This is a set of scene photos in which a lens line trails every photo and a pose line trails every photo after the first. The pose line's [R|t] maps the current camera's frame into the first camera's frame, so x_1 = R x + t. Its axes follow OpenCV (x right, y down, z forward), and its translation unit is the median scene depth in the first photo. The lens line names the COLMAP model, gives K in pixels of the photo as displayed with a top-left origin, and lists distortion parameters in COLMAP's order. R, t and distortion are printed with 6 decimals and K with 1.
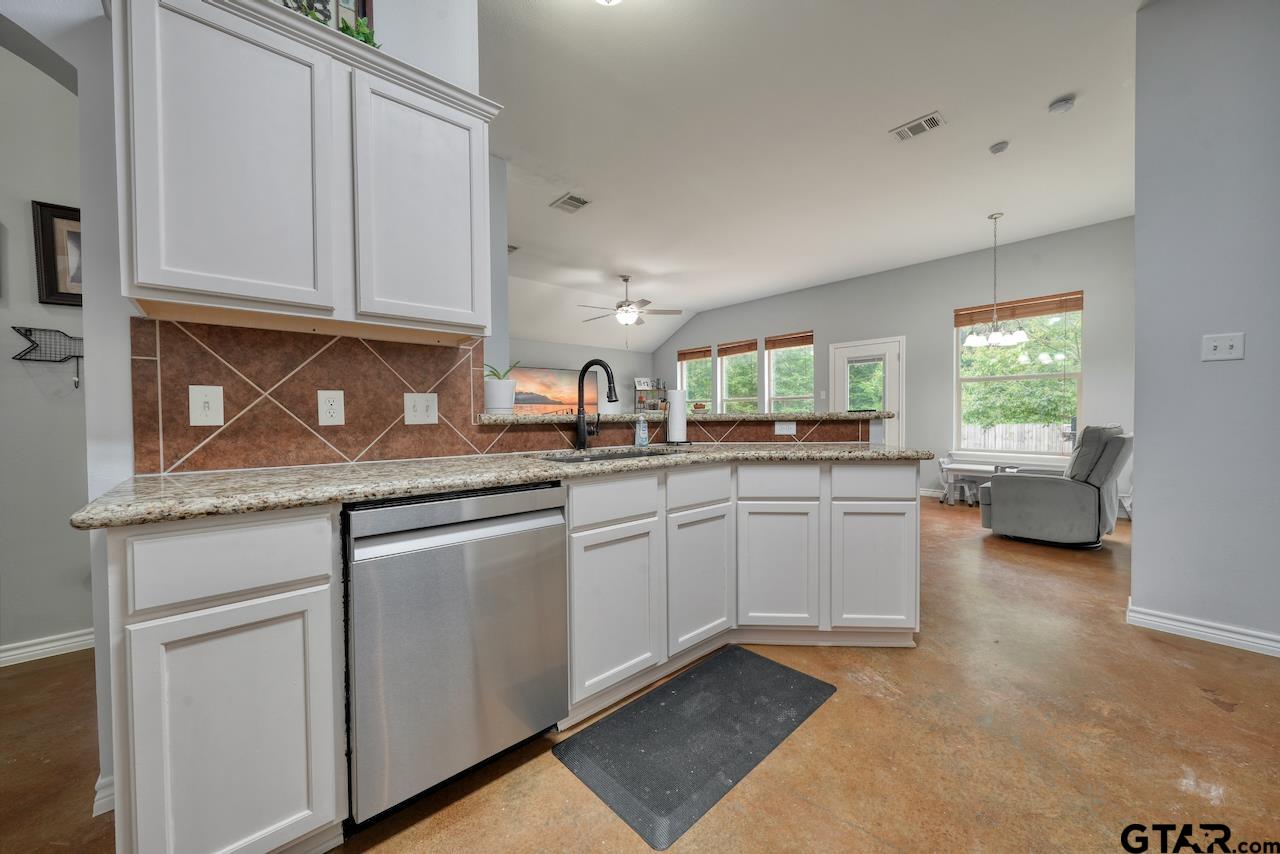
lens RADIAL K [[459.8, 0, 633.0], [0, 459.8, 427.3], [0, 0, 1]] dist [-0.001440, -0.000326]
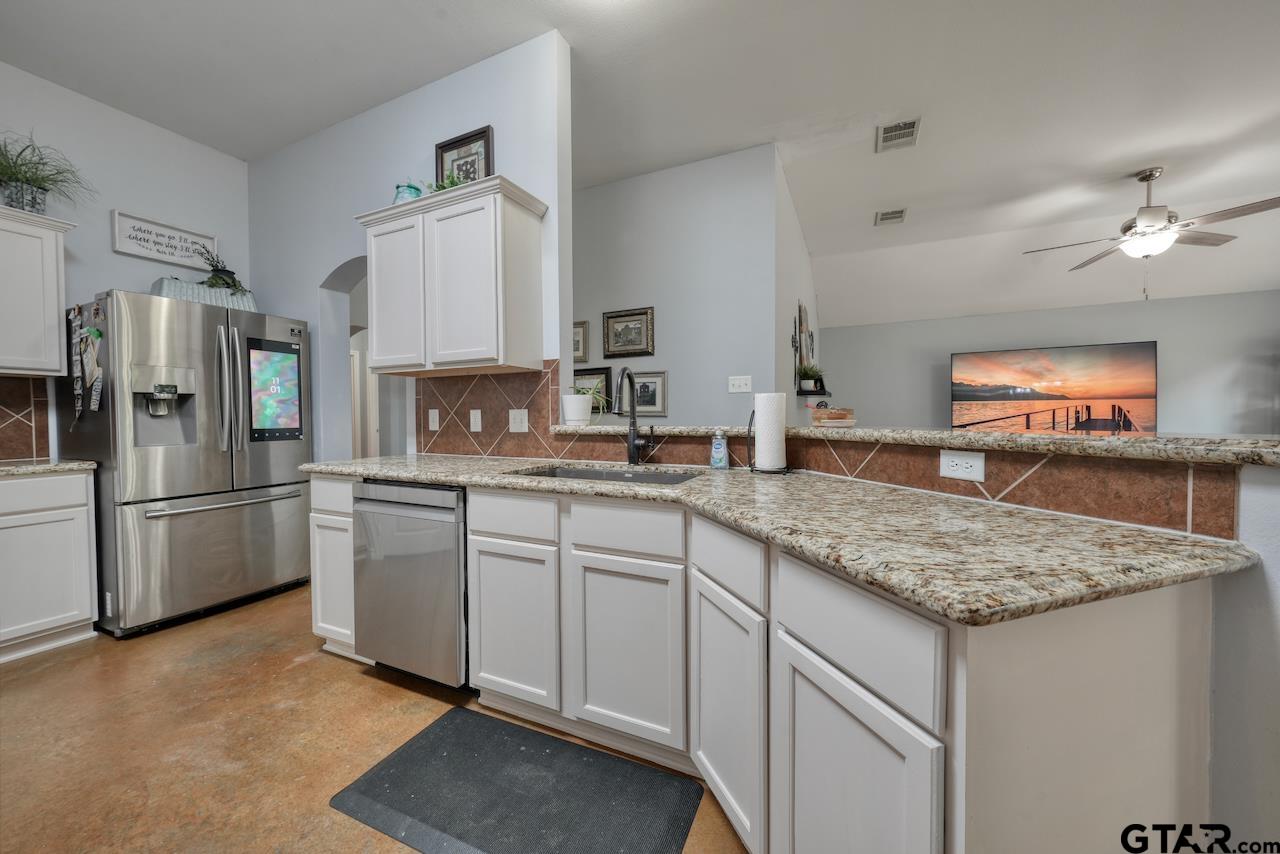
lens RADIAL K [[459.8, 0, 650.9], [0, 459.8, 426.9], [0, 0, 1]] dist [-0.001440, -0.000326]
pose [[0.413461, 0.027784, -0.910098, 0.822495], [-0.018540, 0.999584, 0.022093, -0.052988], [0.910333, 0.007739, 0.413804, 0.708367]]
